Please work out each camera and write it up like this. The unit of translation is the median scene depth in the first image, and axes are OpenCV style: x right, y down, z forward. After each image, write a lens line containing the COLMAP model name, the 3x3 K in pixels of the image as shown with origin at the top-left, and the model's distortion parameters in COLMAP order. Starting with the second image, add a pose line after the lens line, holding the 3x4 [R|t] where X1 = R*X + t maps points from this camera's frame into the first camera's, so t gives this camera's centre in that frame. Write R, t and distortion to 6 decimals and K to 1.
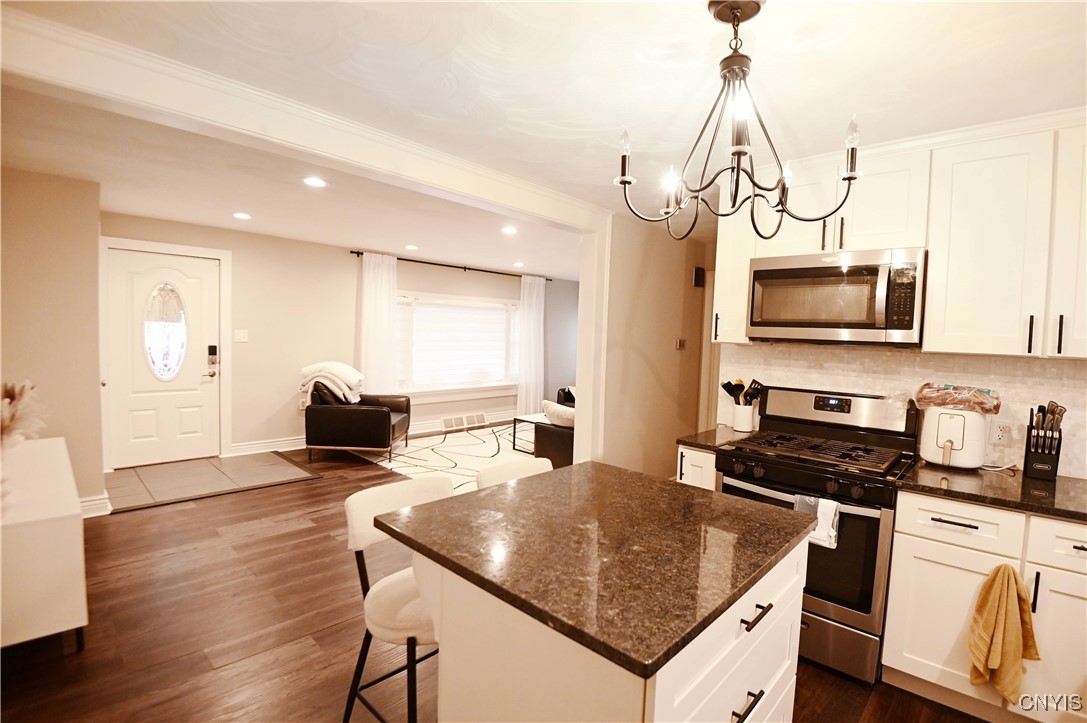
lens RADIAL K [[498.6, 0, 543.5], [0, 498.6, 364.5], [0, 0, 1]] dist [-0.001604, -0.022850]
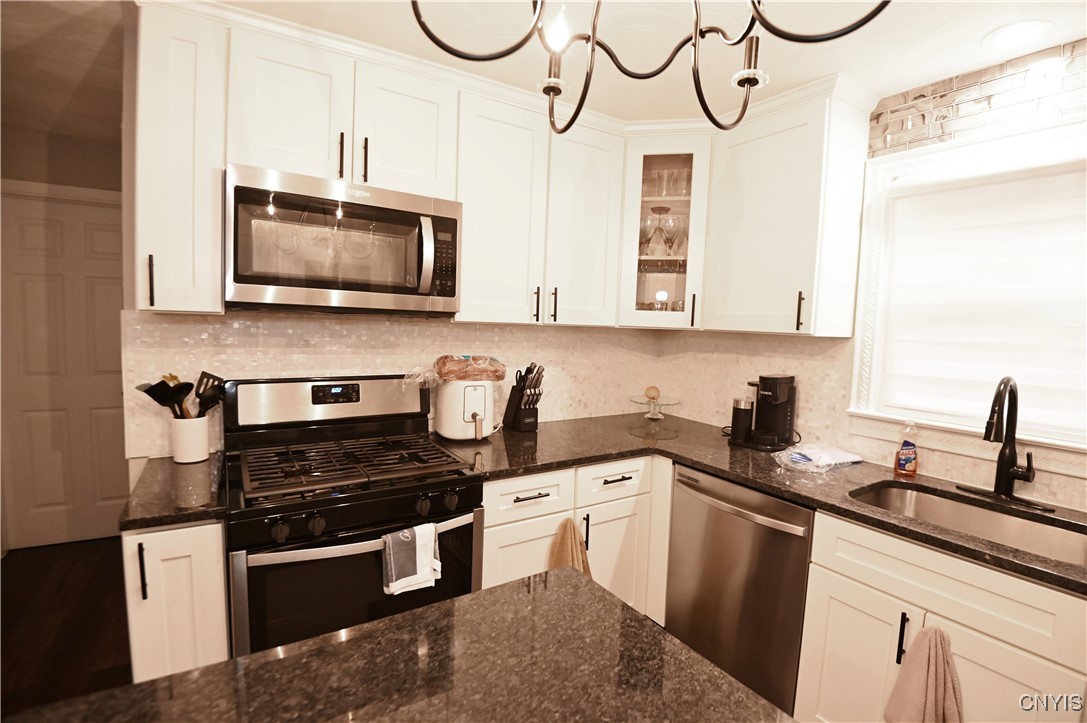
lens RADIAL K [[498.6, 0, 543.5], [0, 498.6, 364.5], [0, 0, 1]] dist [-0.001604, -0.022850]
pose [[0.233952, -0.109639, 0.966047, -0.078619], [0.031937, 0.993952, 0.105072, -0.038858], [-0.971724, 0.006271, 0.236038, 0.627399]]
